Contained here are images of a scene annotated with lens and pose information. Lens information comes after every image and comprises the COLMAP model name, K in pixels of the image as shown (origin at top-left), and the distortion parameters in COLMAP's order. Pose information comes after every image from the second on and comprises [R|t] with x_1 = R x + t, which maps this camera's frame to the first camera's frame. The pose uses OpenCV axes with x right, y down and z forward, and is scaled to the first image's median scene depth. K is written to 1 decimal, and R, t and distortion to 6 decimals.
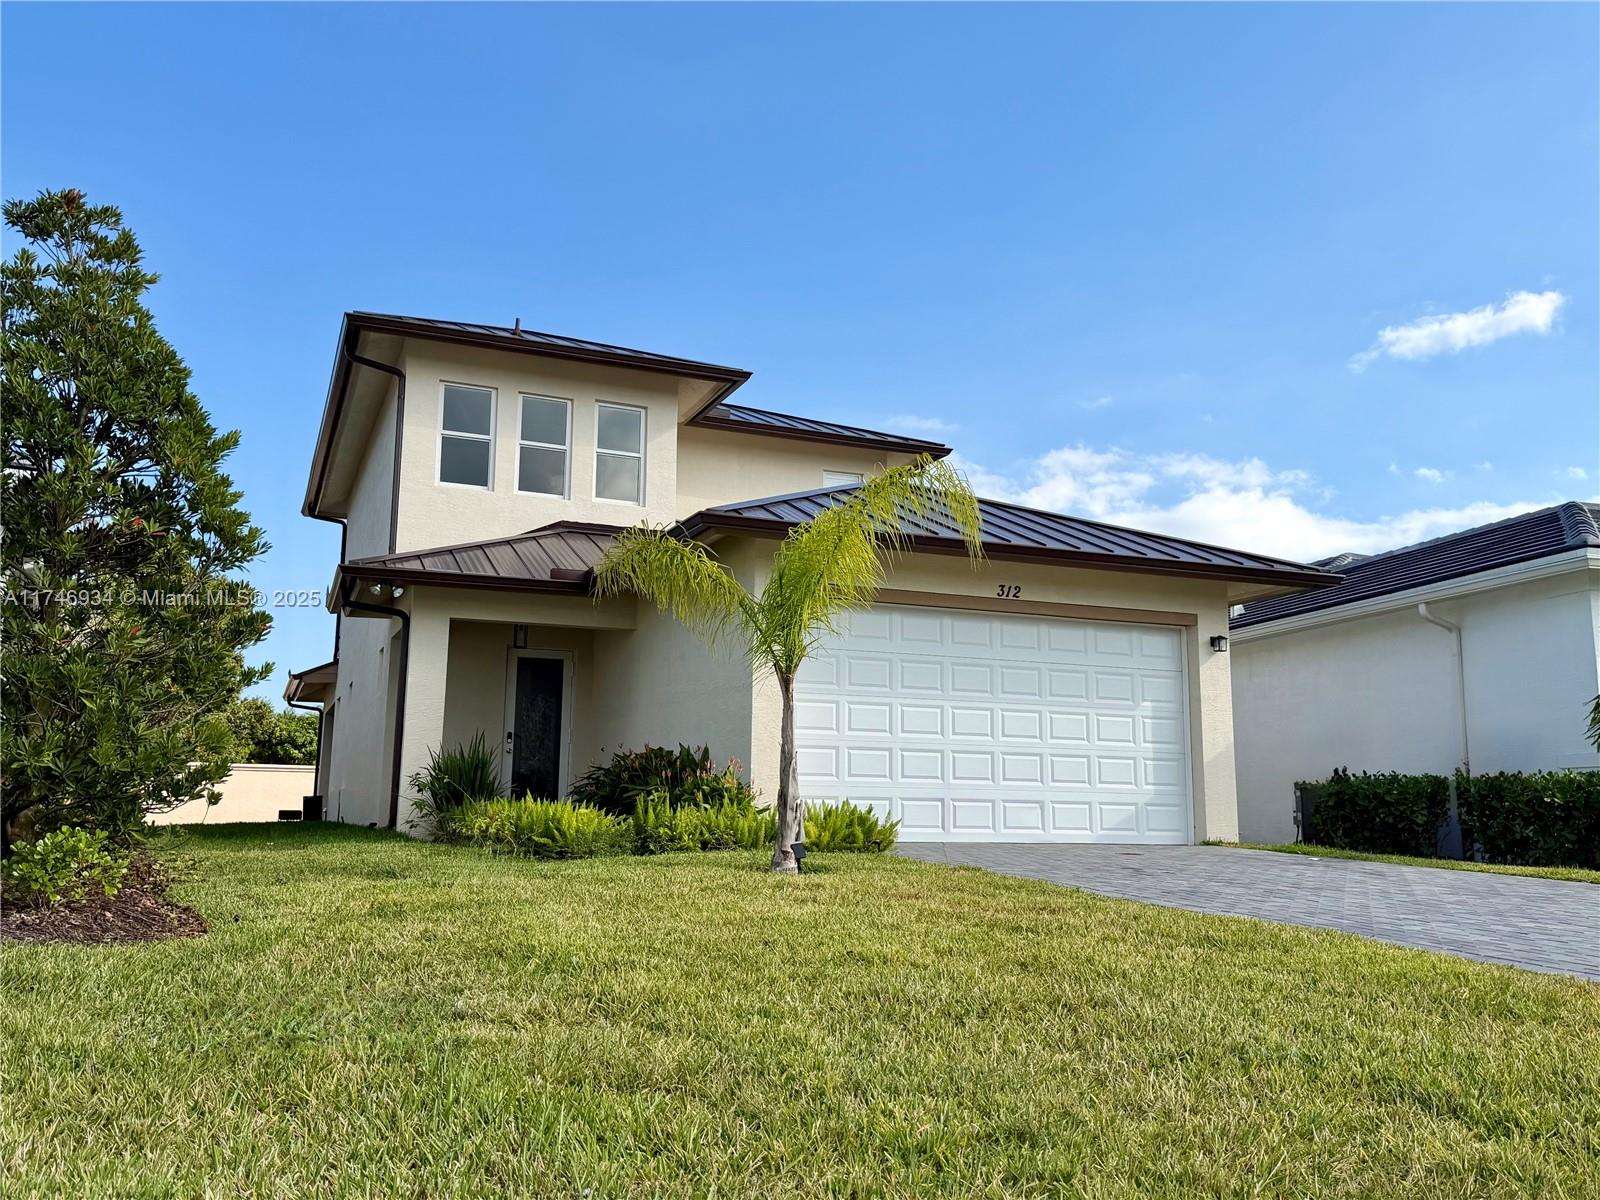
lens RADIAL K [[1303.1, 0, 805.9], [0, 1303.1, 604.9], [0, 0, 1]] dist [0.147313, -0.253754]
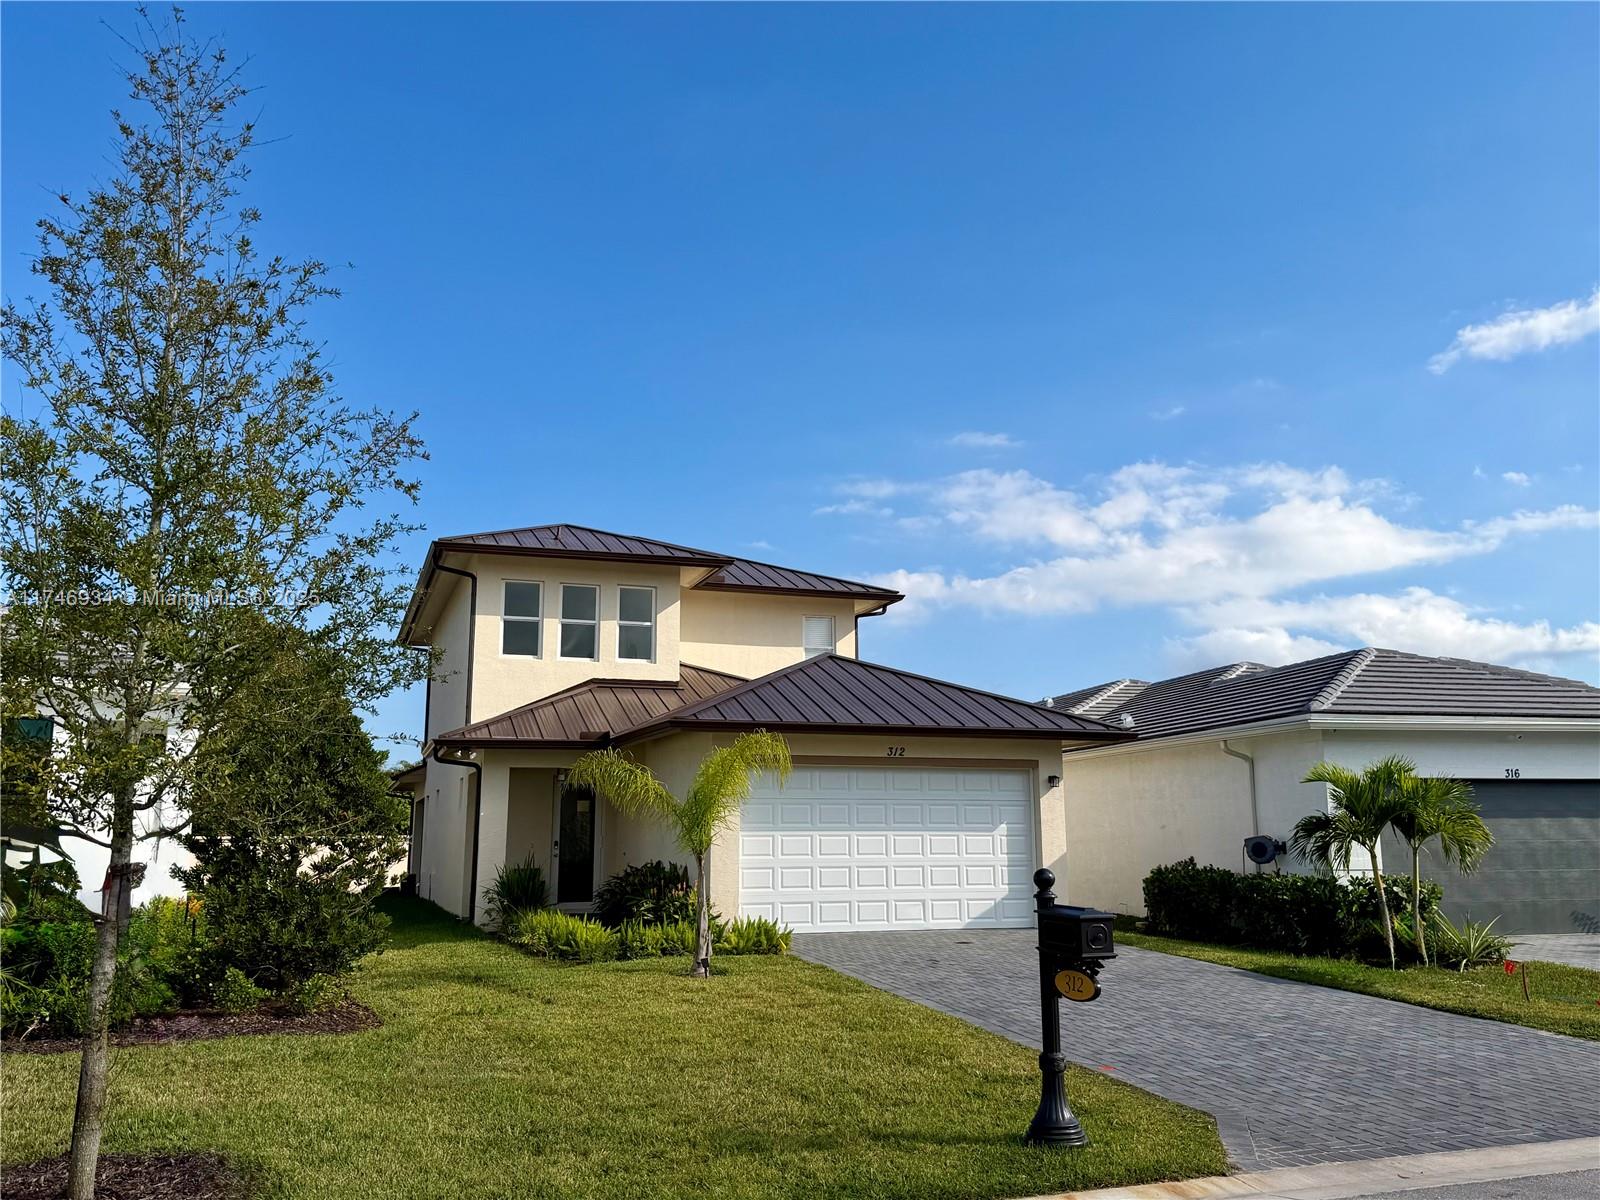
lens RADIAL K [[1303.1, 0, 805.9], [0, 1303.1, 604.9], [0, 0, 1]] dist [0.147313, -0.253754]
pose [[0.998356, -0.024990, -0.051580, 0.122081], [0.024021, 0.999525, -0.019330, -0.131447], [0.052038, 0.018059, 0.998482, -0.388718]]
